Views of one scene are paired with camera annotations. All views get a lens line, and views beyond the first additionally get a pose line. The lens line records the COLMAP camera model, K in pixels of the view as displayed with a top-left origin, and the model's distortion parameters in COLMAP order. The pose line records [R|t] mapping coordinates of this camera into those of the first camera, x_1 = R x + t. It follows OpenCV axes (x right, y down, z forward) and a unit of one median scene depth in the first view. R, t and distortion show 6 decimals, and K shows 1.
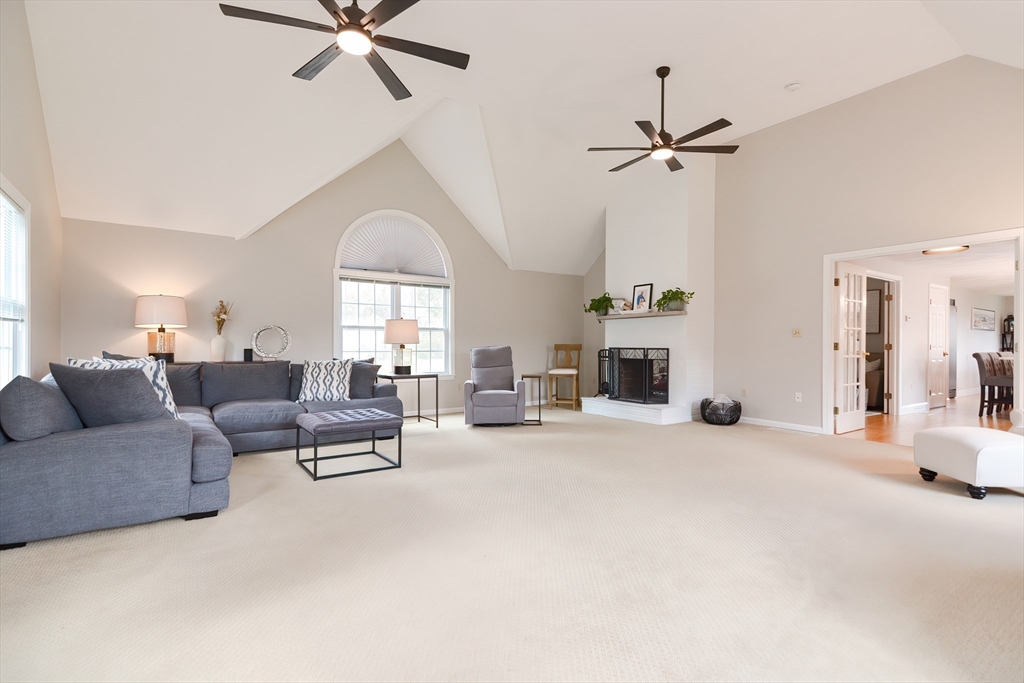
lens RADIAL K [[491.8, 0, 497.0], [0, 491.8, 346.5], [0, 0, 1]] dist [0.024197, -0.002849]
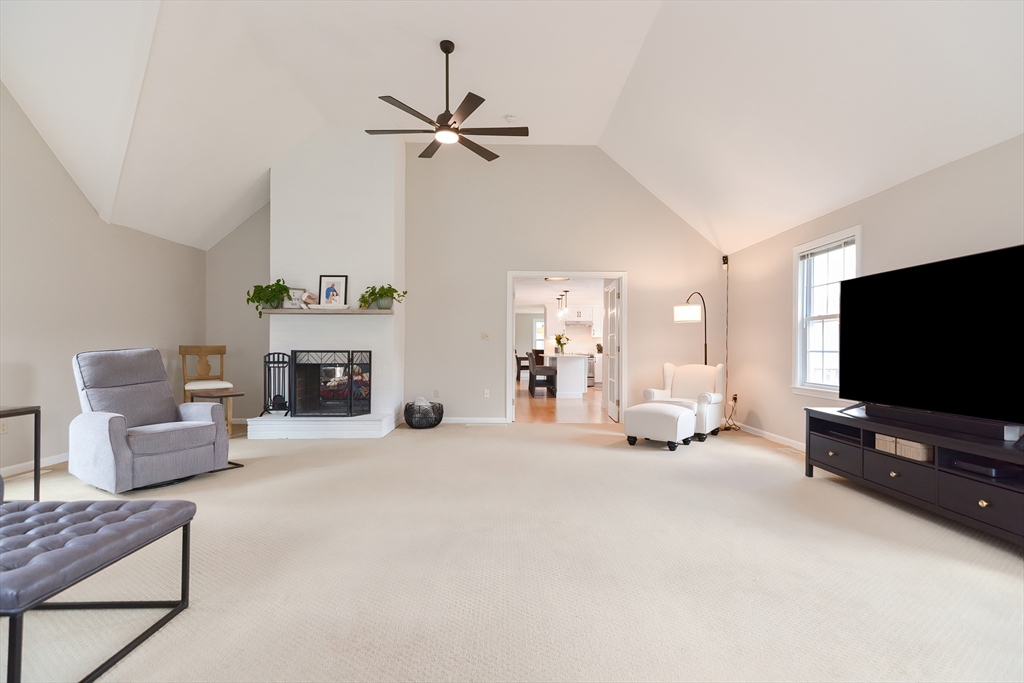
lens RADIAL K [[491.8, 0, 515.8], [0, 491.8, 351.6], [0, 0, 1]] dist [0.024197, -0.002849]
pose [[0.525749, -0.004713, 0.850627, -0.267411], [0.001699, 0.999988, 0.004490, 0.001490], [-0.850638, -0.000916, 0.525751, 0.305808]]
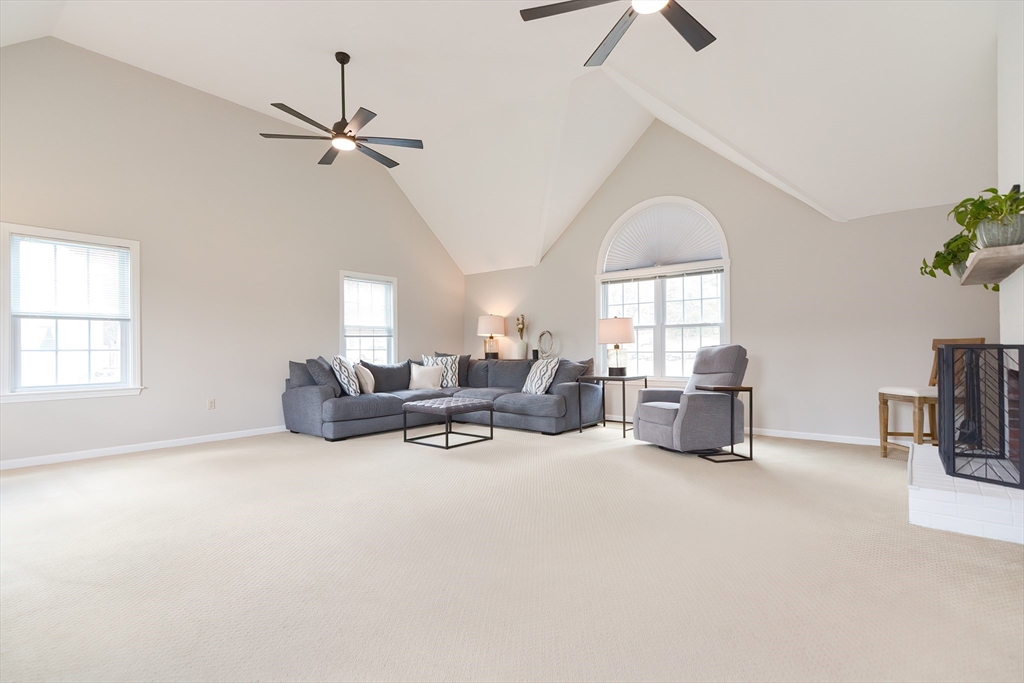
lens RADIAL K [[491.8, 0, 508.7], [0, 491.8, 344.1], [0, 0, 1]] dist [0.024197, -0.002849]
pose [[0.282094, -0.014794, -0.959273, 0.618029], [0.008440, 0.999881, -0.012938, 0.005000], [0.959350, -0.004446, 0.282185, 0.495974]]
